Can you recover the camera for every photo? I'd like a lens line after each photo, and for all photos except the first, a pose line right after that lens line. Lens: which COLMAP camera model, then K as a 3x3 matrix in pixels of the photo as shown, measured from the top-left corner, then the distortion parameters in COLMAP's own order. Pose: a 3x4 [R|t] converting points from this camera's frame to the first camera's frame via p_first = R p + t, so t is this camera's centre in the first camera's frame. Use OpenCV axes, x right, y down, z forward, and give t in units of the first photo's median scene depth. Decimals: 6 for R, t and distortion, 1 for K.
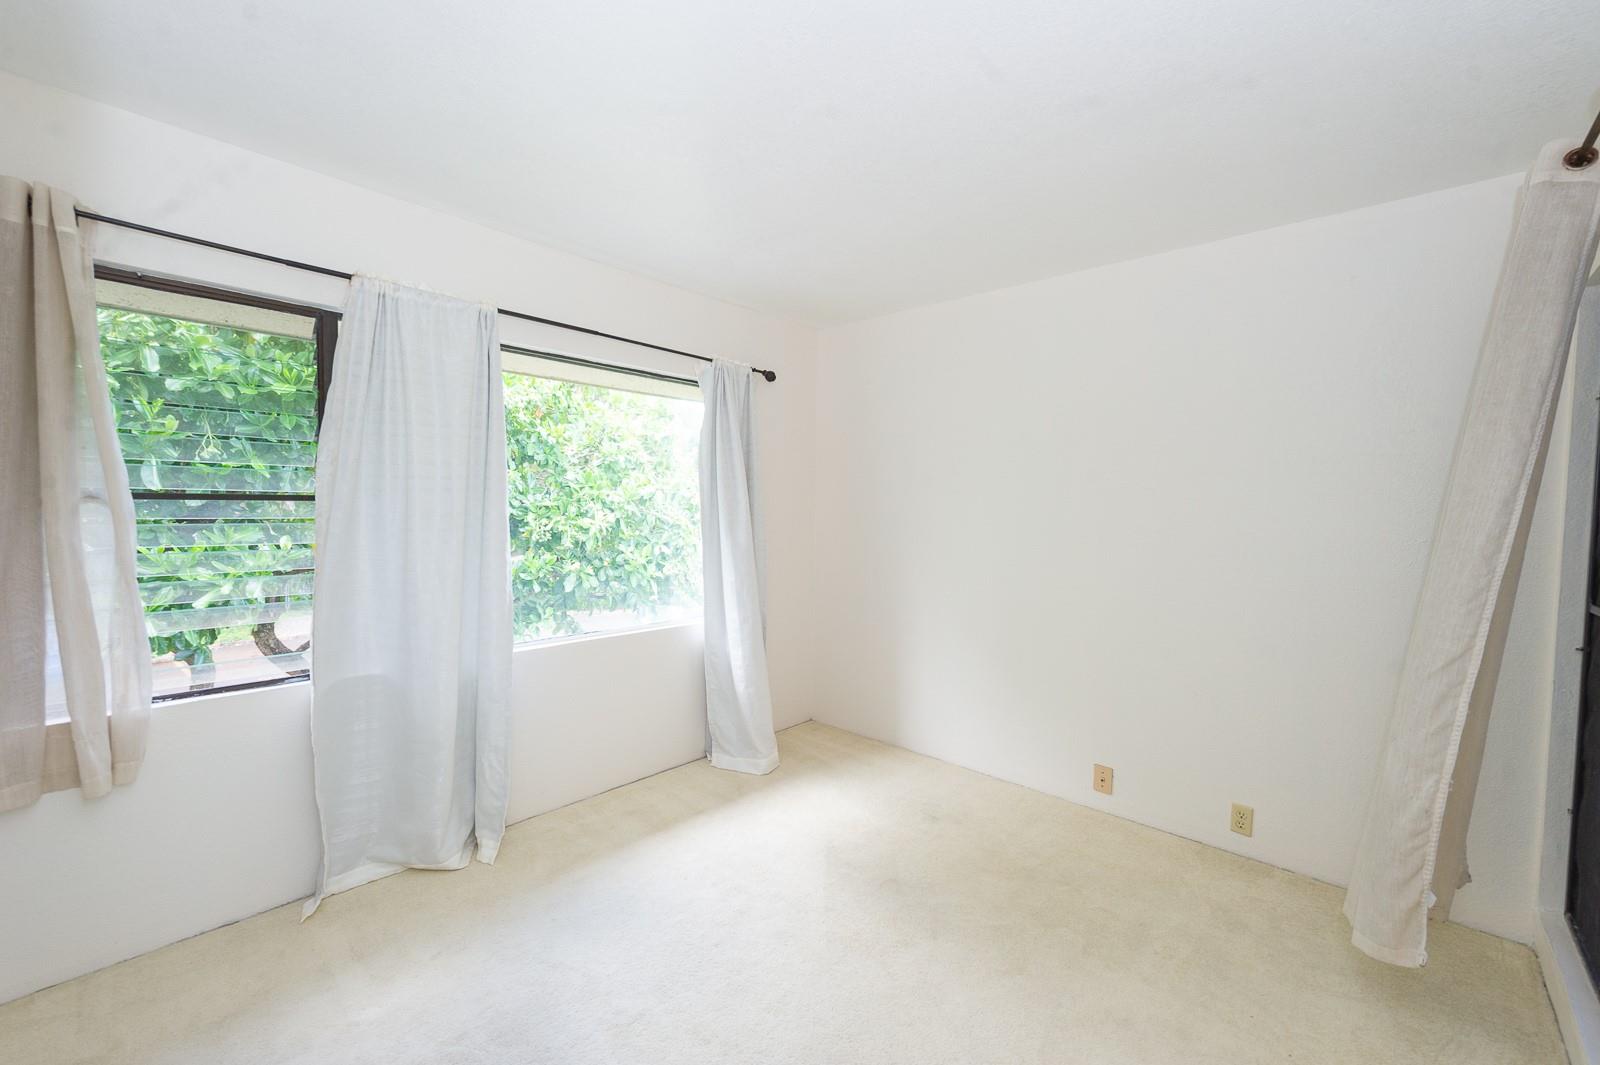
lens RADIAL K [[652.5, 0, 792.1], [0, 652.5, 529.3], [0, 0, 1]] dist [-0.000324, -0.000099]
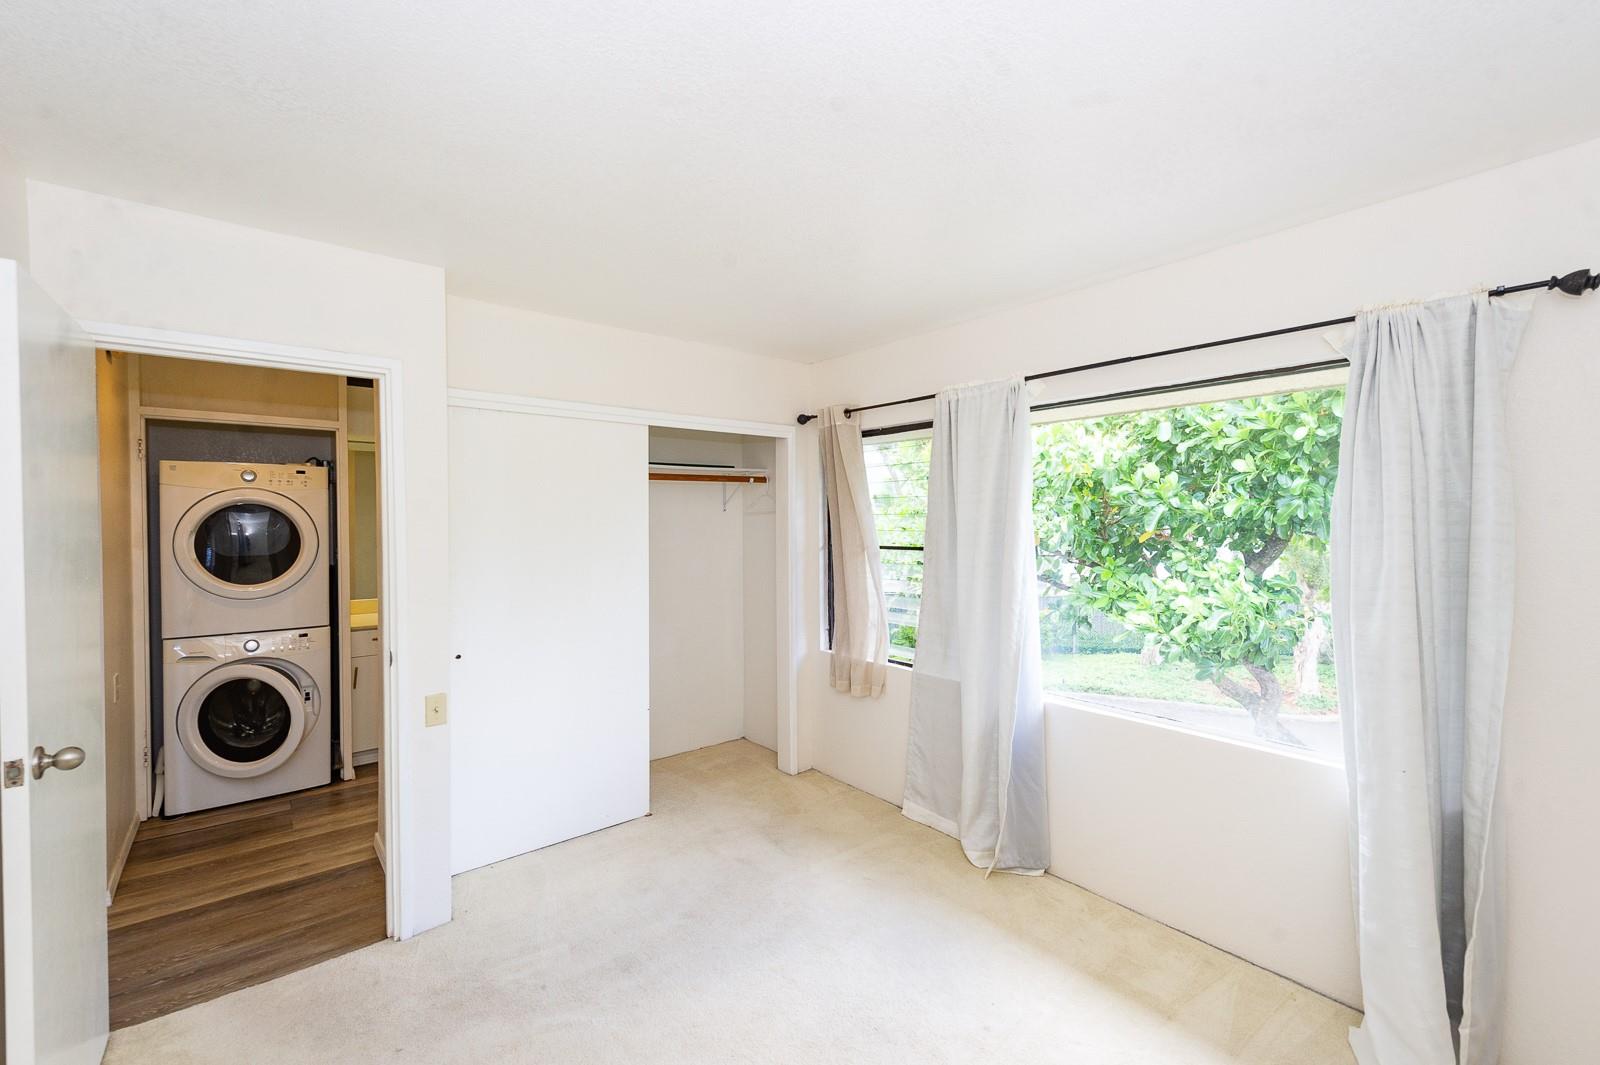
lens RADIAL K [[652.5, 0, 792.1], [0, 652.5, 529.3], [0, 0, 1]] dist [-0.000324, -0.000099]
pose [[-0.136756, -0.004779, -0.990593, 0.661146], [-0.035792, 0.999359, 0.000120, -0.070728], [0.989958, 0.035471, -0.136839, 0.761086]]
